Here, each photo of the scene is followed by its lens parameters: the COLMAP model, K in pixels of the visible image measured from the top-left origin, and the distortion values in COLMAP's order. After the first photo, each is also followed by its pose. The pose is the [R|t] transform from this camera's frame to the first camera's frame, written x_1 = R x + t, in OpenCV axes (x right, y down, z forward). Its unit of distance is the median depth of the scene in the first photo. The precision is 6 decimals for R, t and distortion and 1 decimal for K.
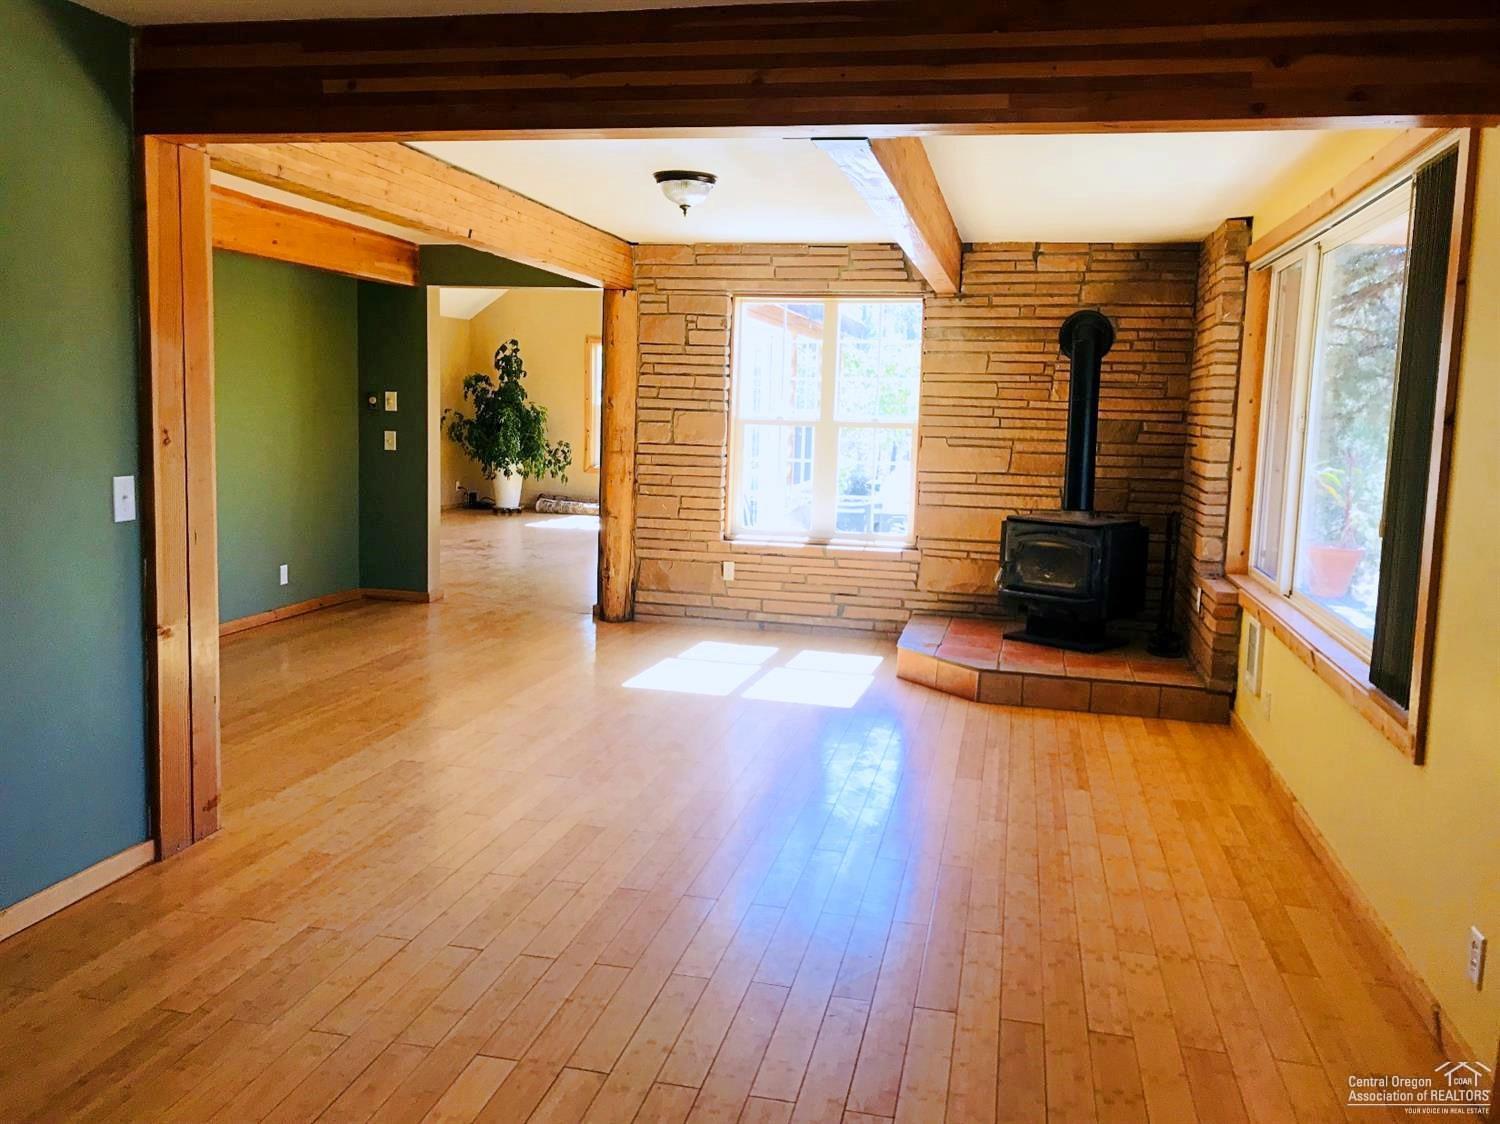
lens RADIAL K [[1242.1, 0, 737.8], [0, 1242.1, 570.6], [0, 0, 1]] dist [0.055186, -0.062882]
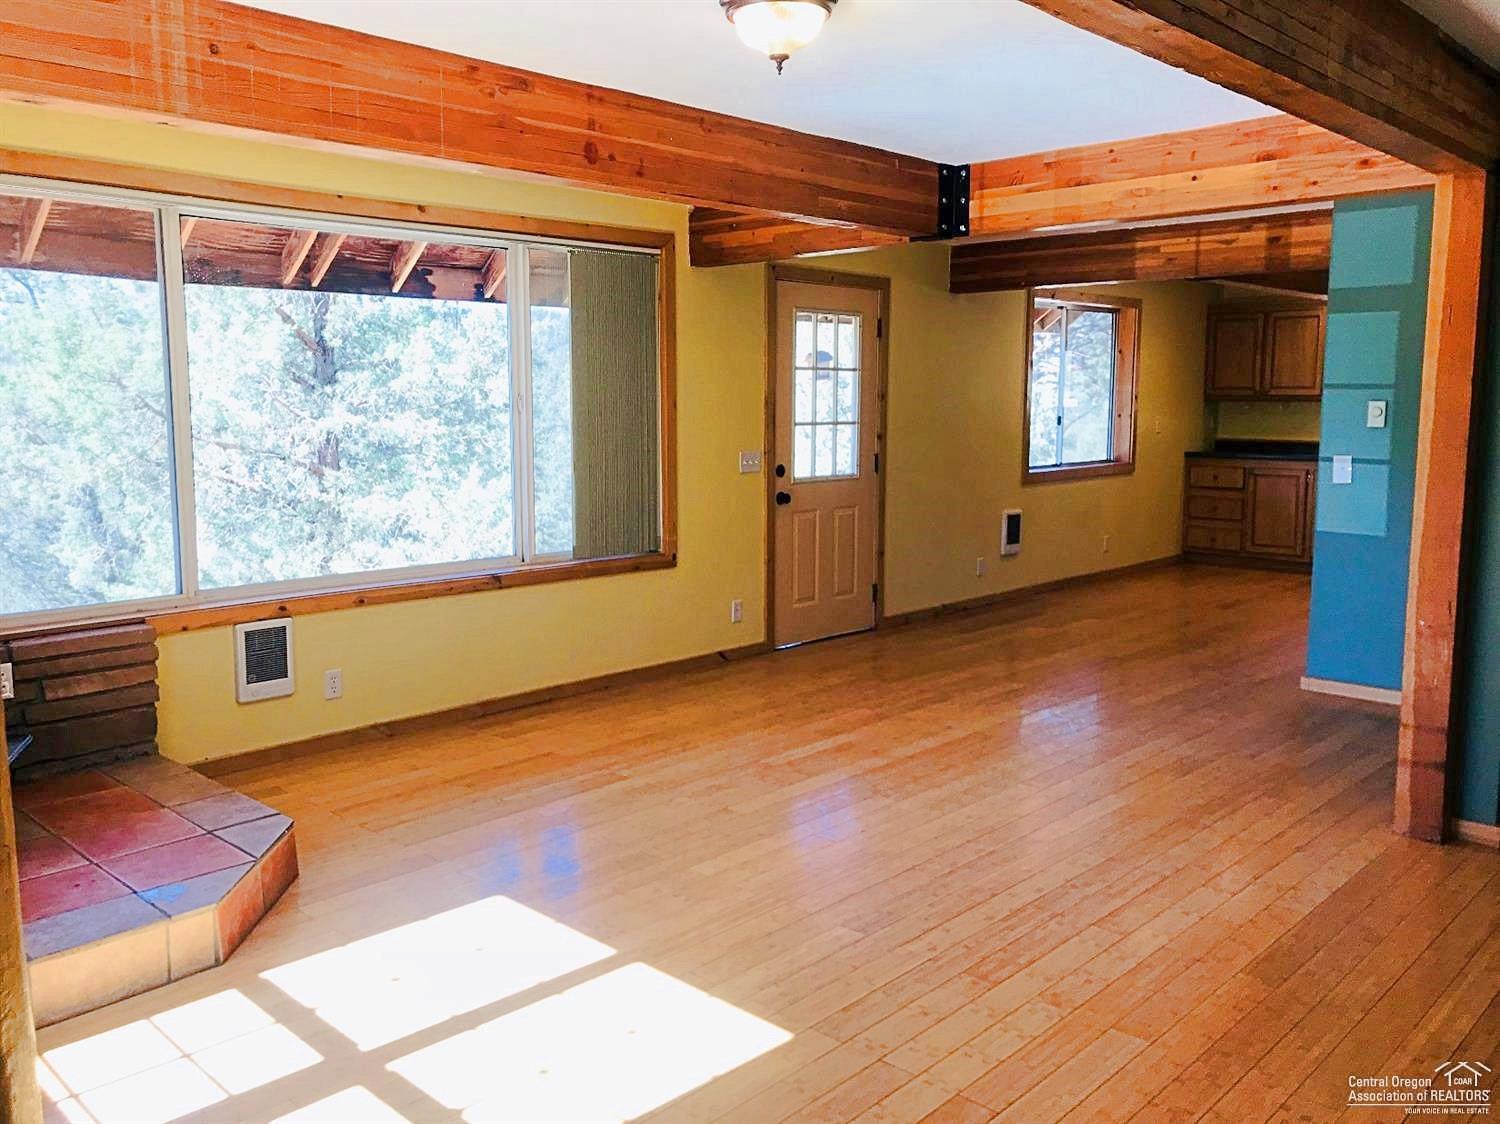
lens RADIAL K [[1242.1, 0, 750.3], [0, 1242.1, 560.7], [0, 0, 1]] dist [0.055186, -0.062882]
pose [[-0.865882, -0.096741, 0.490805, -0.237284], [0.042374, 0.963412, 0.264653, -0.162242], [-0.498451, 0.249956, -0.830102, 1.108304]]
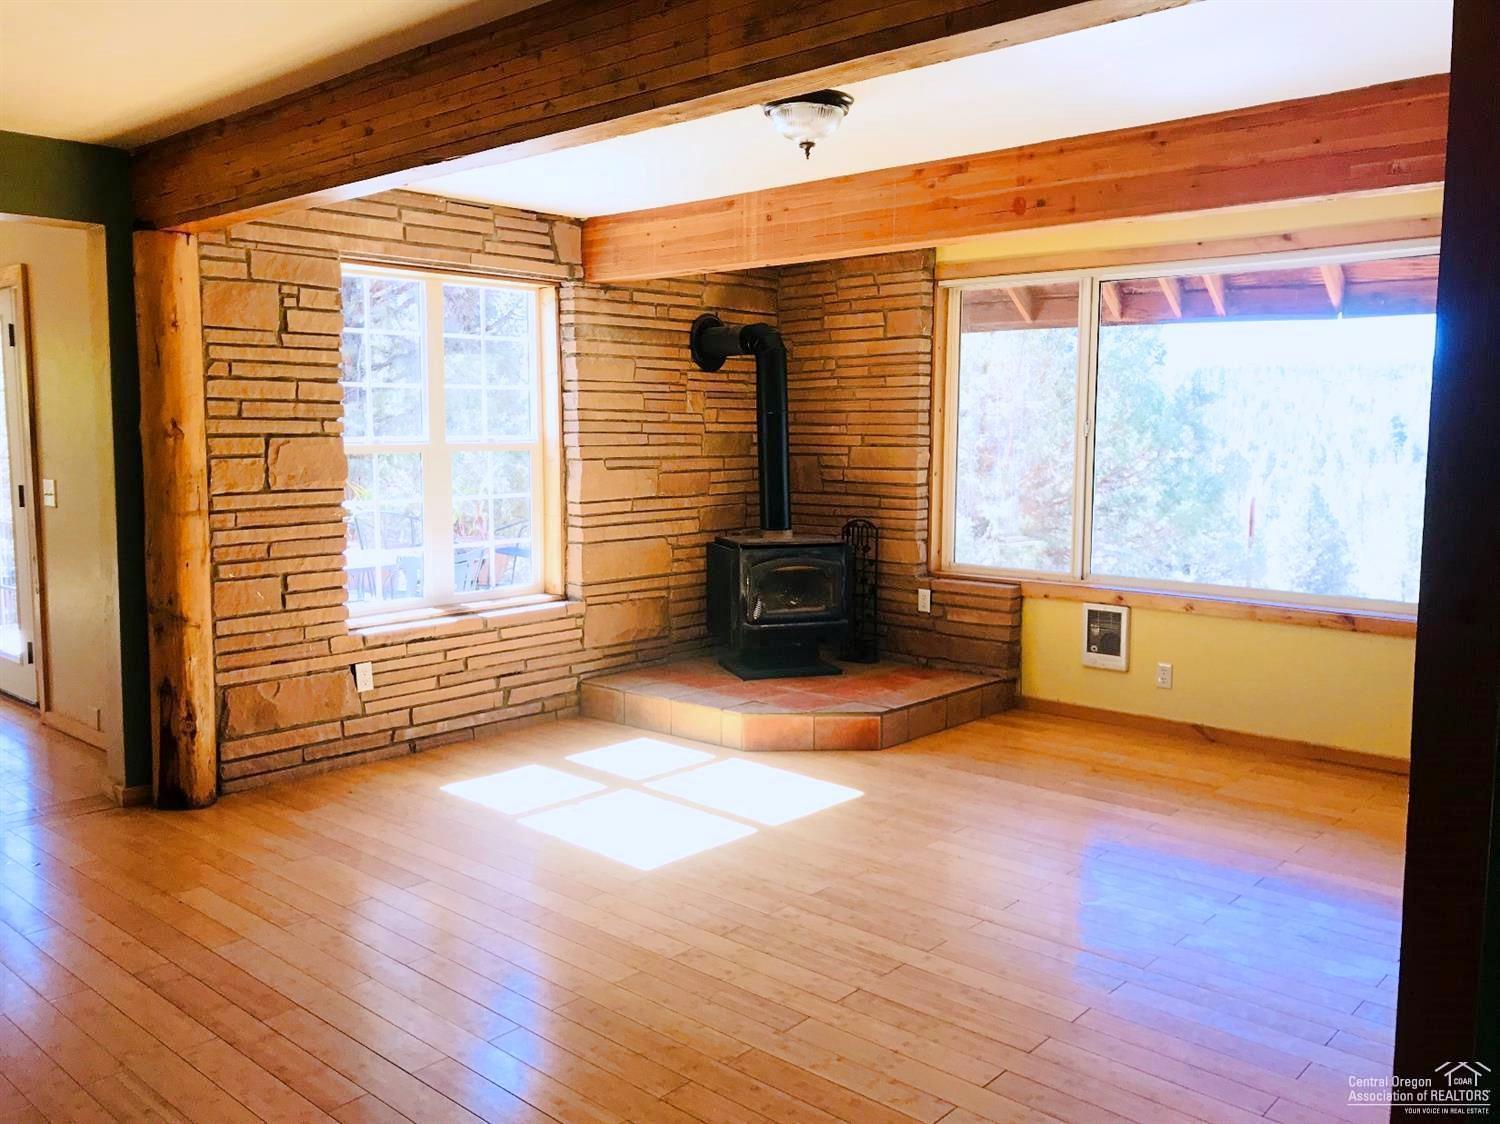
lens RADIAL K [[1242.1, 0, 737.2], [0, 1242.1, 553.6], [0, 0, 1]] dist [0.055186, -0.062882]
pose [[0.479185, -0.117455, 0.869819, -0.501206], [0.128781, 0.989689, 0.062696, -0.083741], [-0.868215, 0.081973, 0.489371, 0.518342]]
